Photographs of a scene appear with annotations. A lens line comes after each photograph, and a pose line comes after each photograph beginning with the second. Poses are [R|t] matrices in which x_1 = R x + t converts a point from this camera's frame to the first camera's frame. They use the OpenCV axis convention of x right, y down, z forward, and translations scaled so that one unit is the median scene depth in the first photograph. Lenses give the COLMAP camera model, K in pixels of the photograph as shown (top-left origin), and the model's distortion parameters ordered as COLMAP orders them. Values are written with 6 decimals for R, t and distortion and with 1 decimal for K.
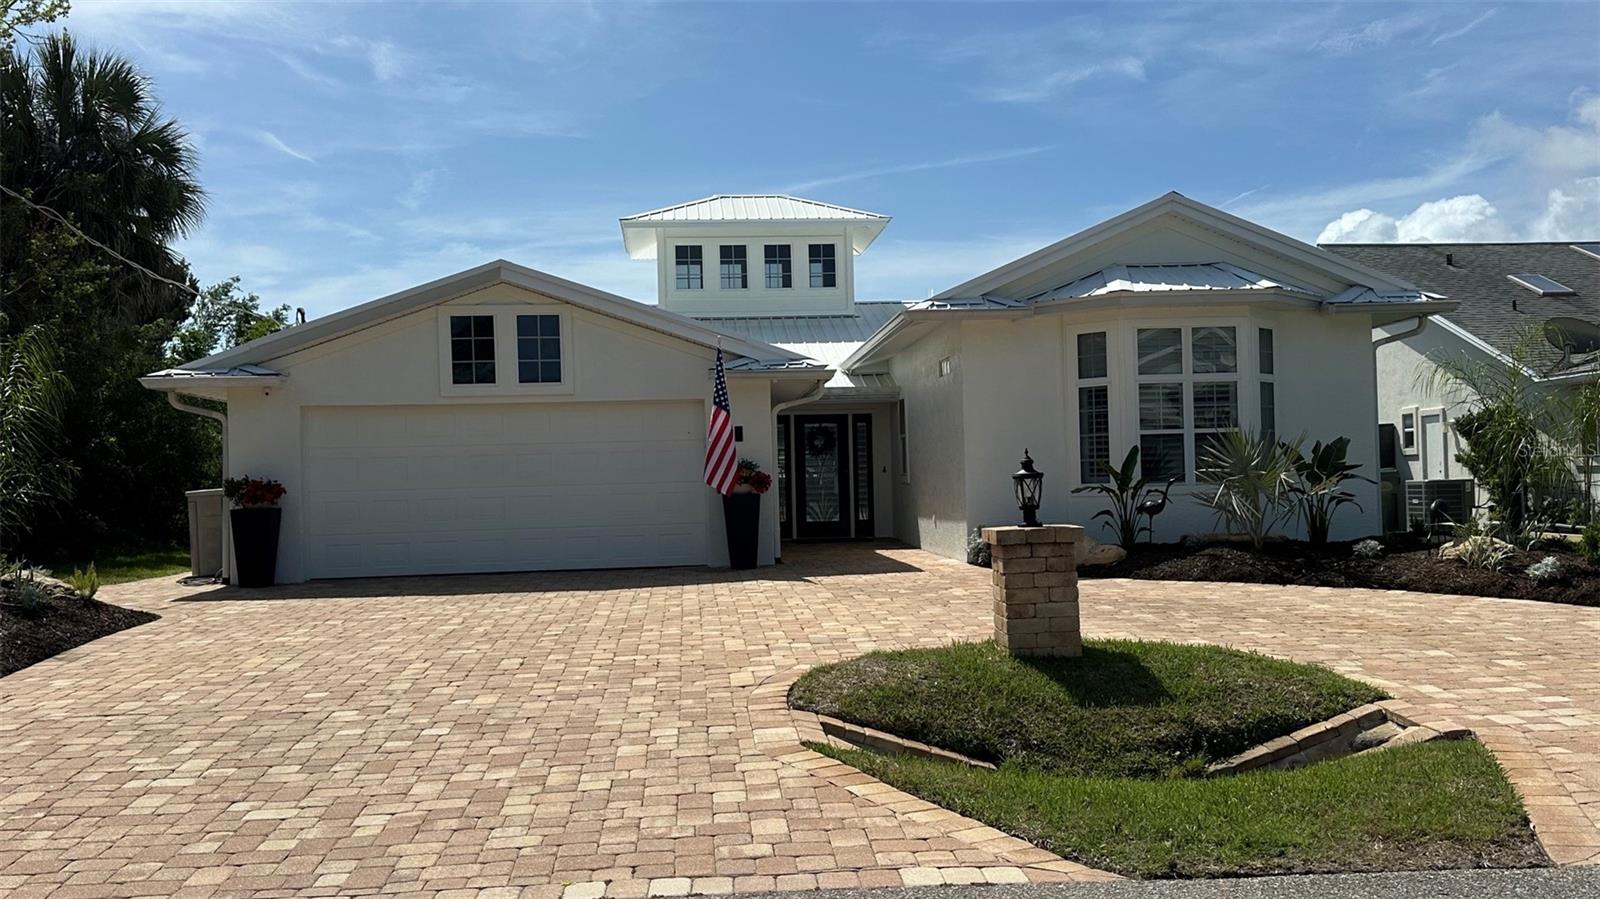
lens RADIAL K [[1444.0, 0, 802.3], [0, 1444.0, 455.1], [0, 0, 1]] dist [0.075025, -0.034025]
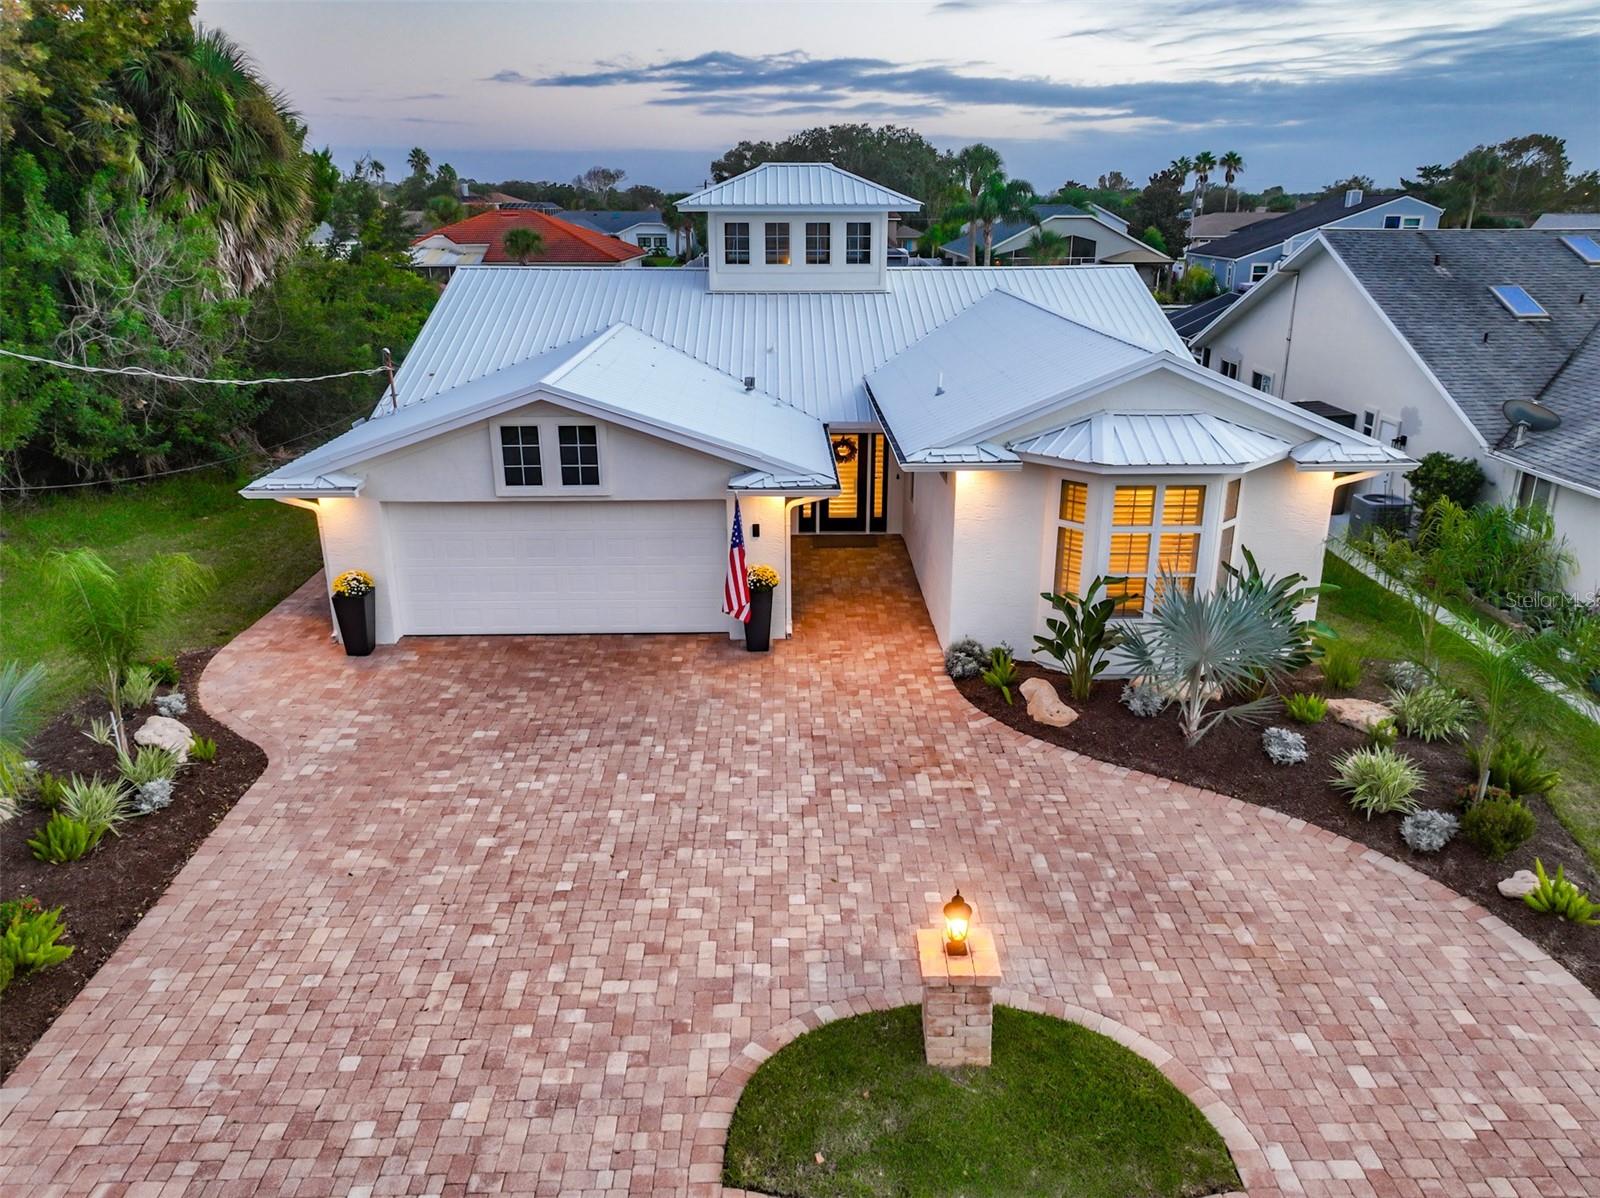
lens RADIAL K [[1137.1, 0, 798.0], [0, 1137.1, 606.6], [0, 0, 1]] dist [-0.006826, 0.020695]
pose [[0.997745, 0.043585, -0.051041, 0.037628], [-0.022473, 0.933507, 0.357854, -0.283161], [0.063245, -0.355900, 0.932381, 0.147544]]
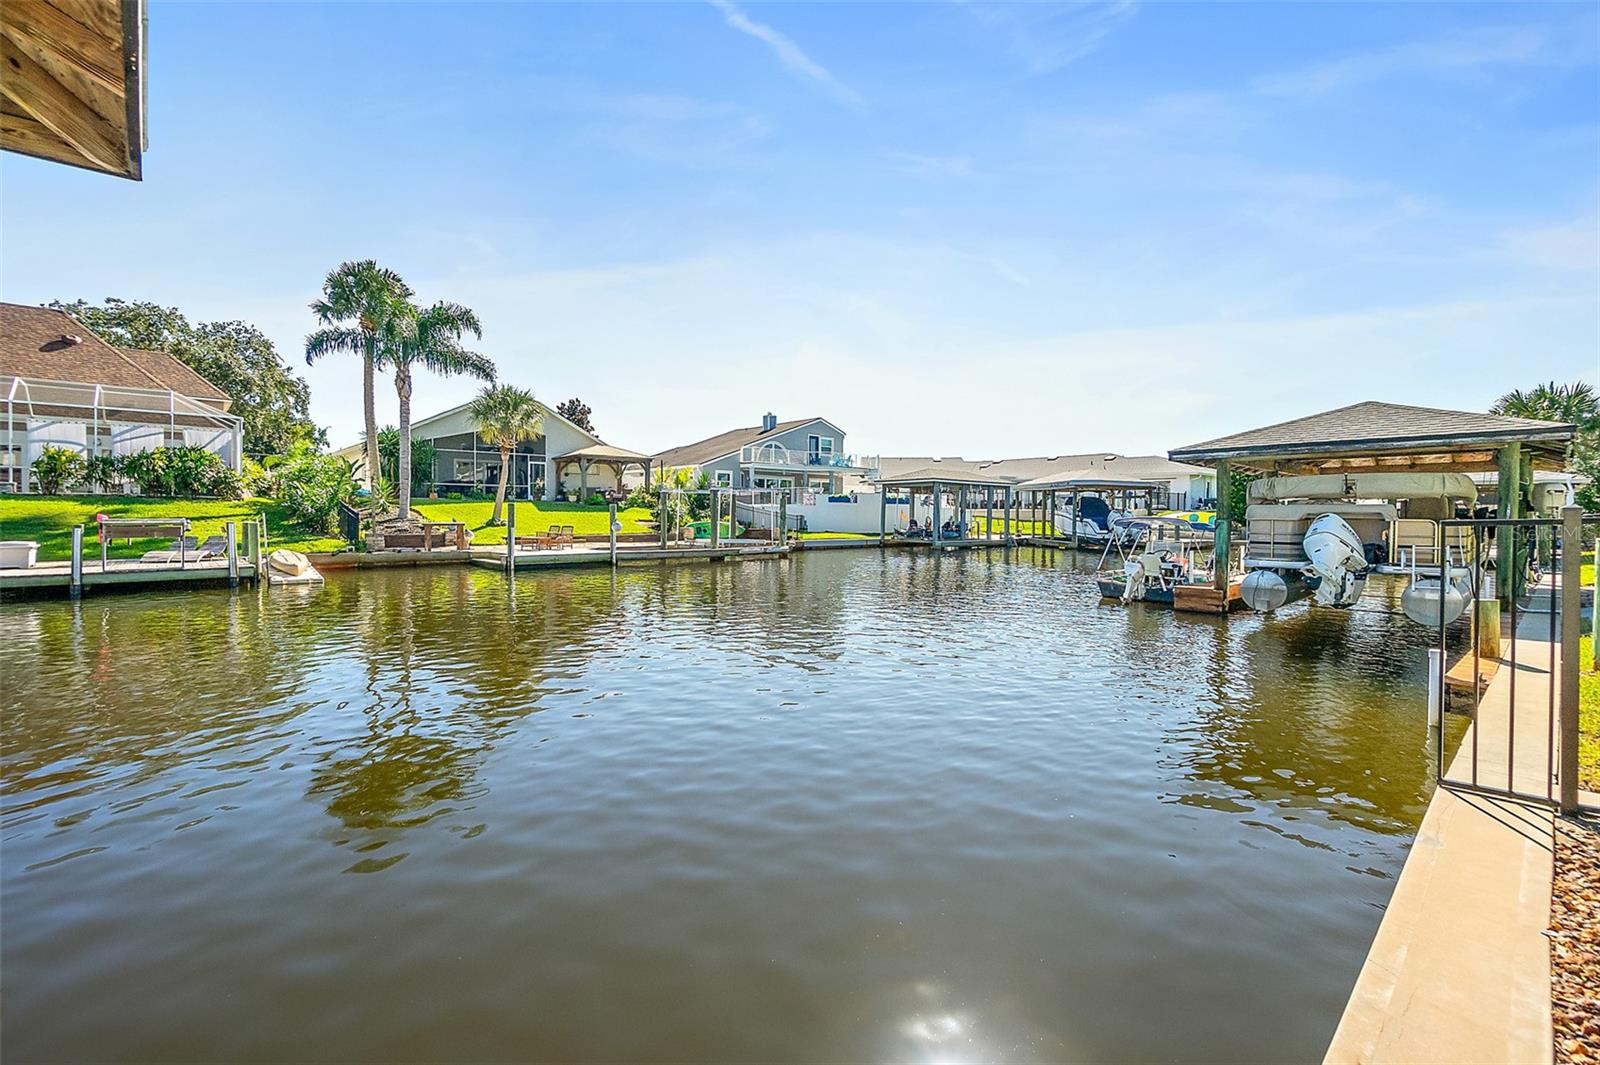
lens RADIAL K [[695.9, 0, 794.7], [0, 695.9, 526.3], [0, 0, 1]] dist [-0.005563, 0.001658]
pose [[0.775922, 0.021613, 0.630458, 0.159496], [-0.040192, 0.999076, 0.015216, 0.149853], [-0.629547, -0.037145, 0.776074, 2.649126]]
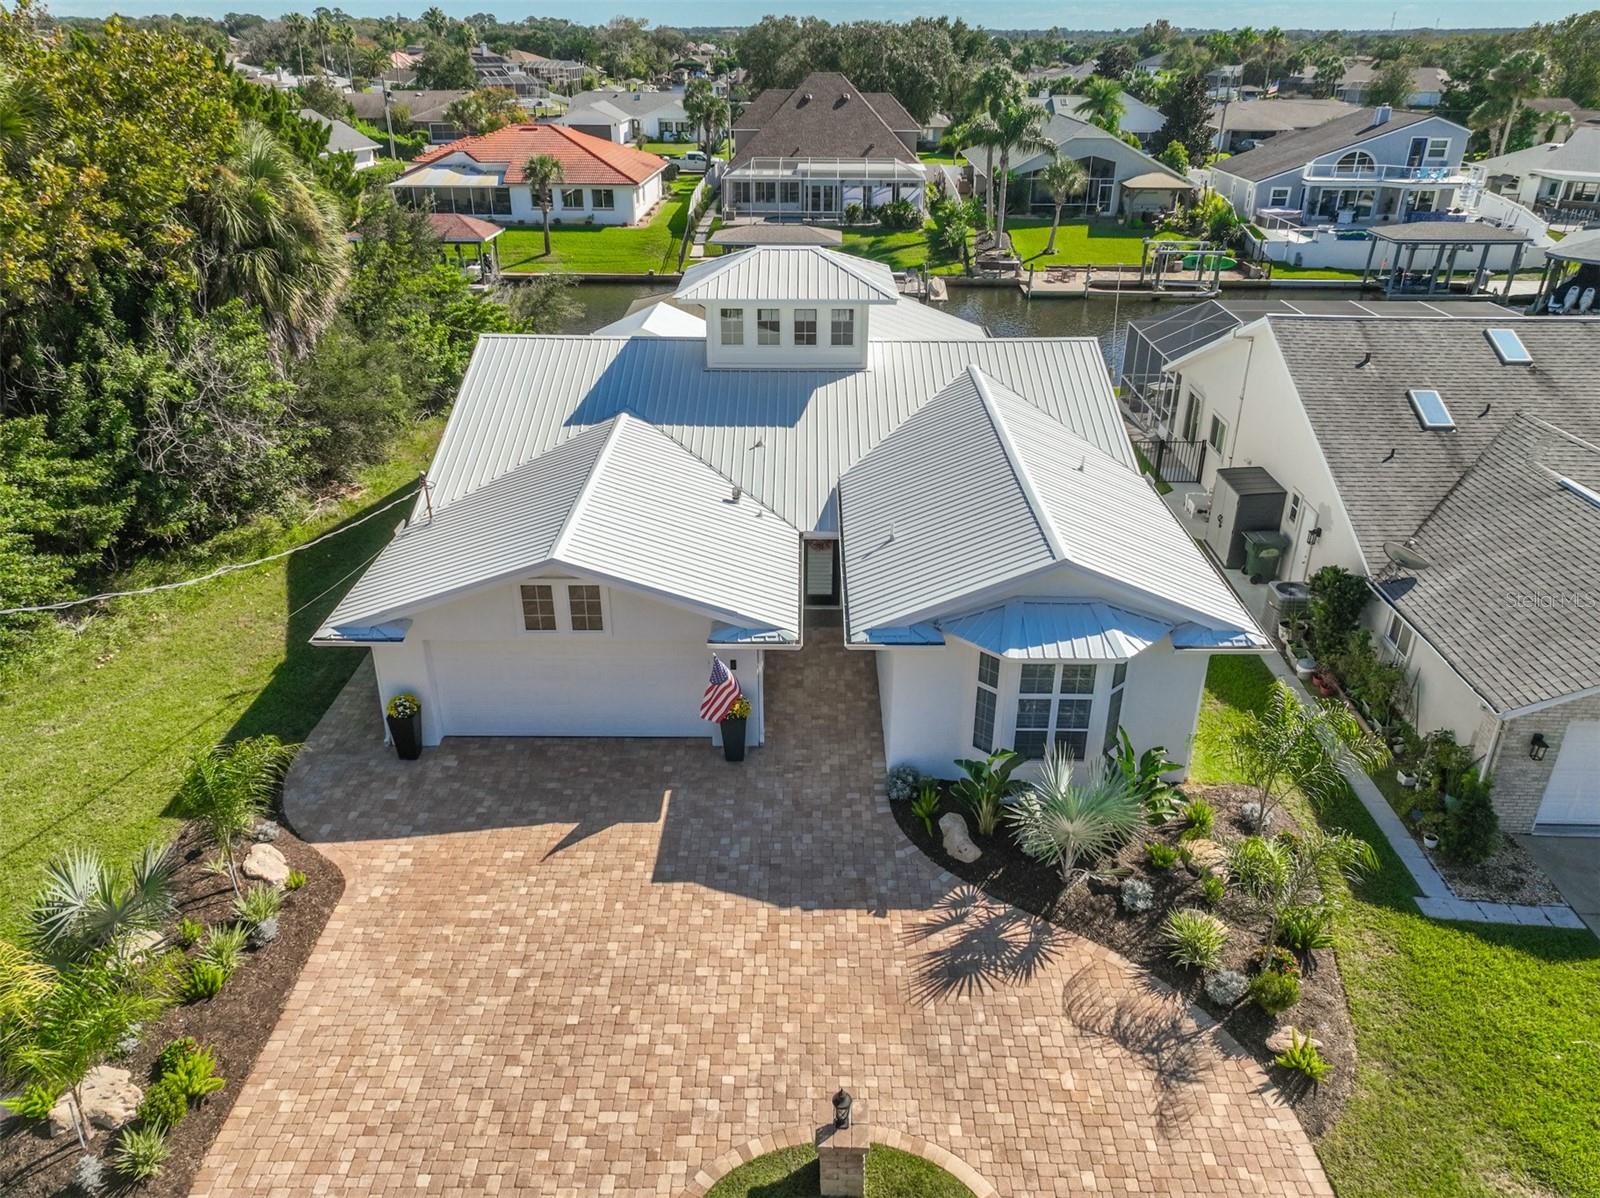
lens RADIAL K [[1137.1, 0, 797.6], [0, 1137.1, 601.3], [0, 0, 1]] dist [-0.006826, 0.020695]
pose [[0.995669, 0.064489, -0.066966, 0.085962], [-0.025533, 0.882288, 0.470017, -0.583565], [0.089394, -0.466271, 0.880114, 0.085541]]
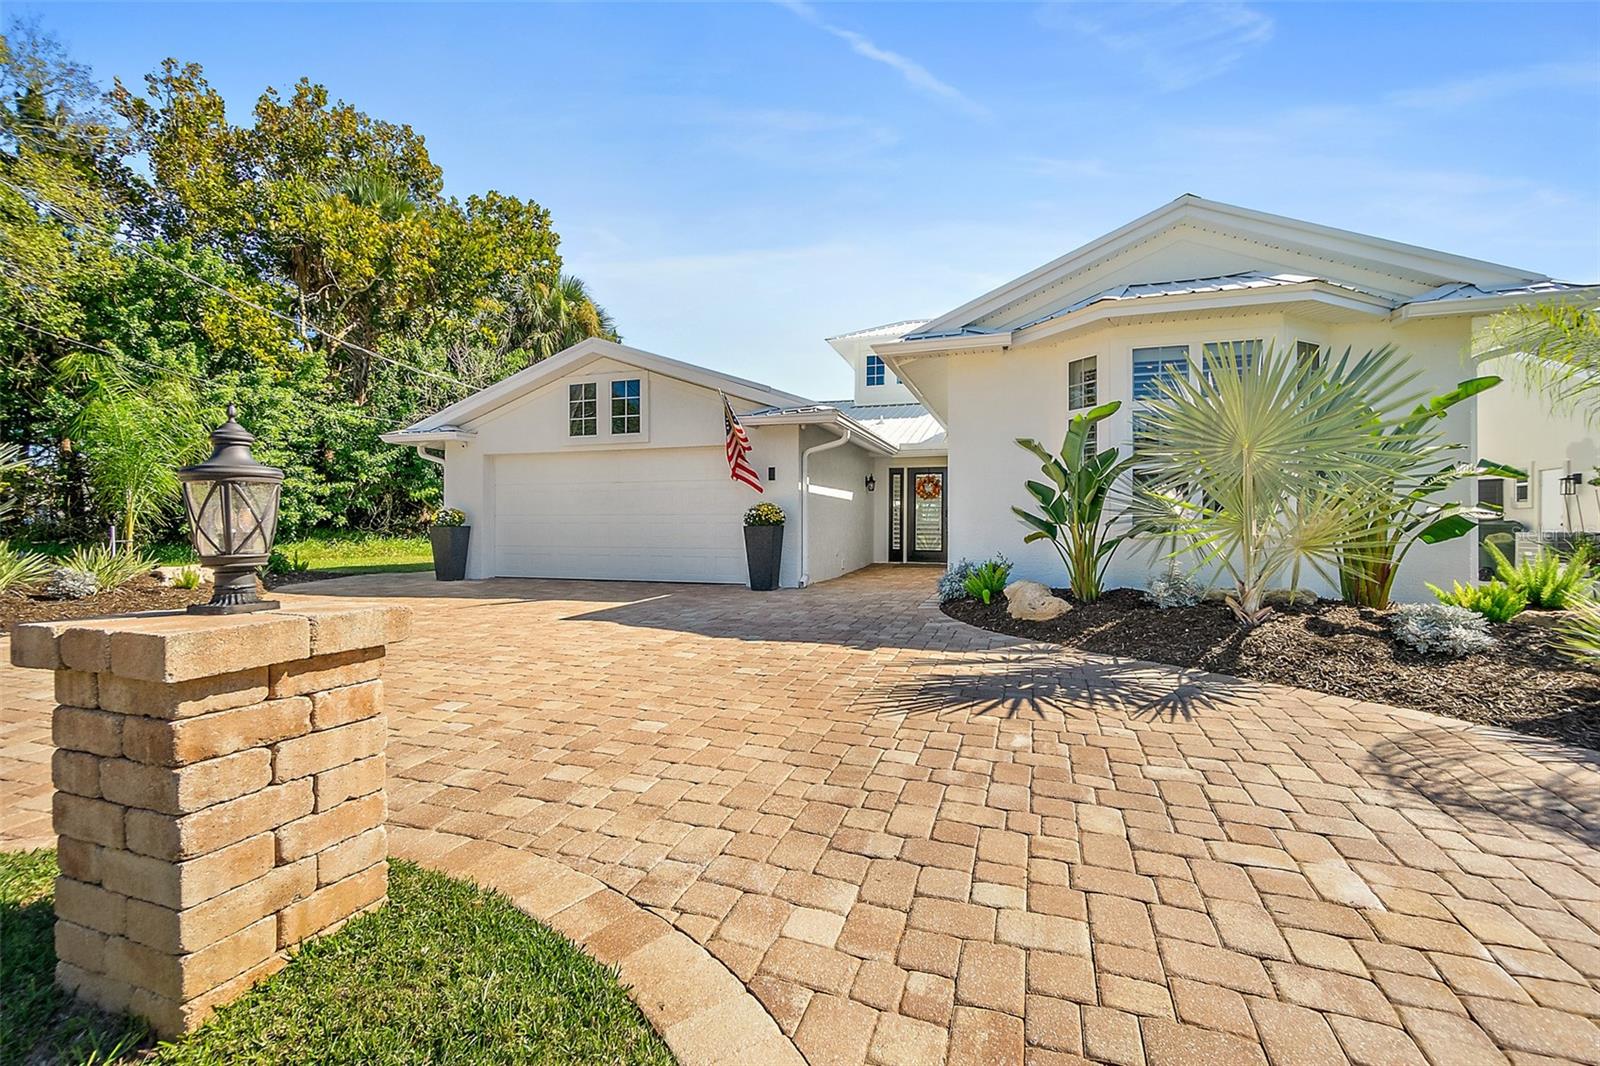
lens RADIAL K [[695.9, 0, 791.7], [0, 695.9, 531.5], [0, 0, 1]] dist [-0.005563, 0.001658]
pose [[0.915973, 0.030473, -0.400081, 0.200261], [-0.016813, 0.999151, 0.037610, 0.010749], [0.400887, -0.027723, 0.915708, 0.494746]]
